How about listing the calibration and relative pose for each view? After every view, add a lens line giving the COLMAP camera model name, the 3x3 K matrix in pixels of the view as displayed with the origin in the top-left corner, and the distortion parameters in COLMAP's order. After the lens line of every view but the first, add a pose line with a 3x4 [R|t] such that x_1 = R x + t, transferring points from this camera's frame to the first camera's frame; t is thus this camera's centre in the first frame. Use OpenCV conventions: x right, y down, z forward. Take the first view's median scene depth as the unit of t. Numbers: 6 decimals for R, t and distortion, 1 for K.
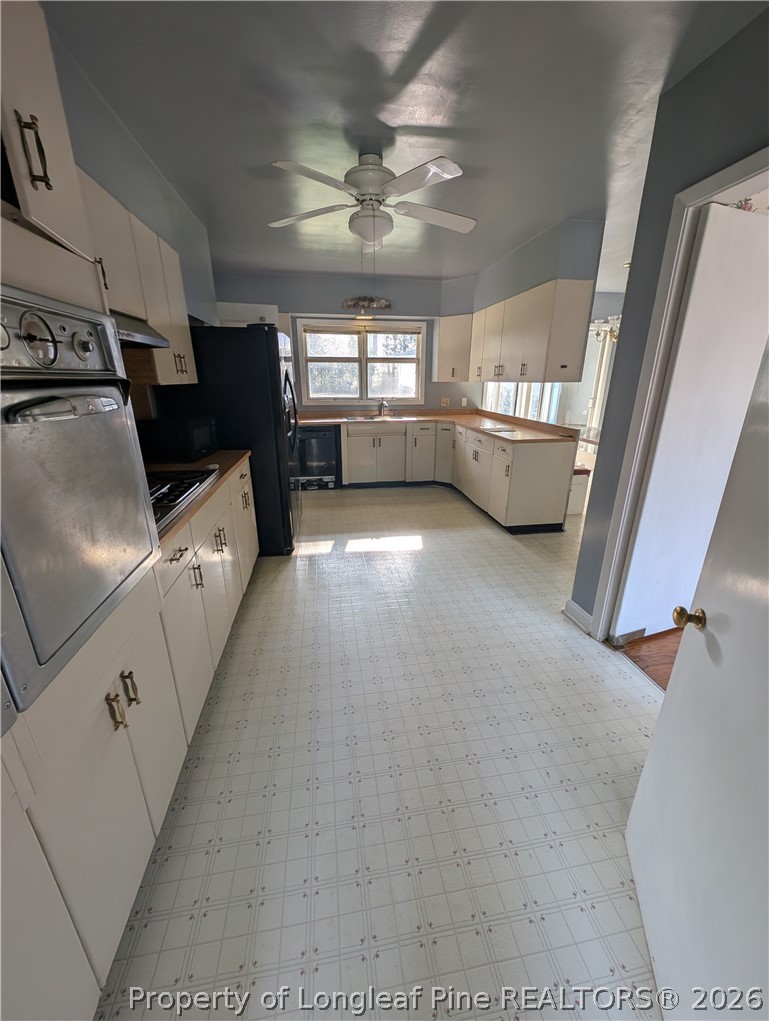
lens RADIAL K [[366.4, 0, 384.5], [0, 366.4, 510.5], [0, 0, 1]] dist [0.000992, 0.000047]
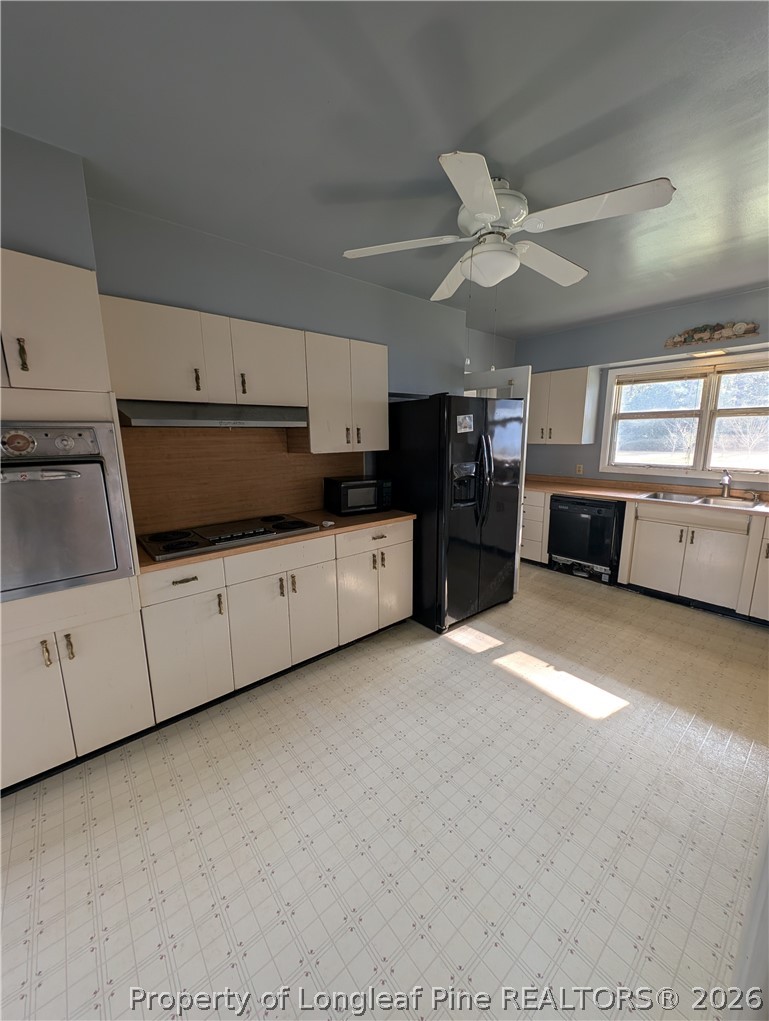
lens RADIAL K [[378.4, 0, 384.5], [0, 378.4, 510.5], [0, 0, 1]] dist [-0.000156, -0.000132]
pose [[0.532614, 0.160337, -0.831032, 0.254054], [-0.276153, 0.961077, 0.008439, -0.092035], [0.800039, 0.224998, 0.556160, 0.203226]]
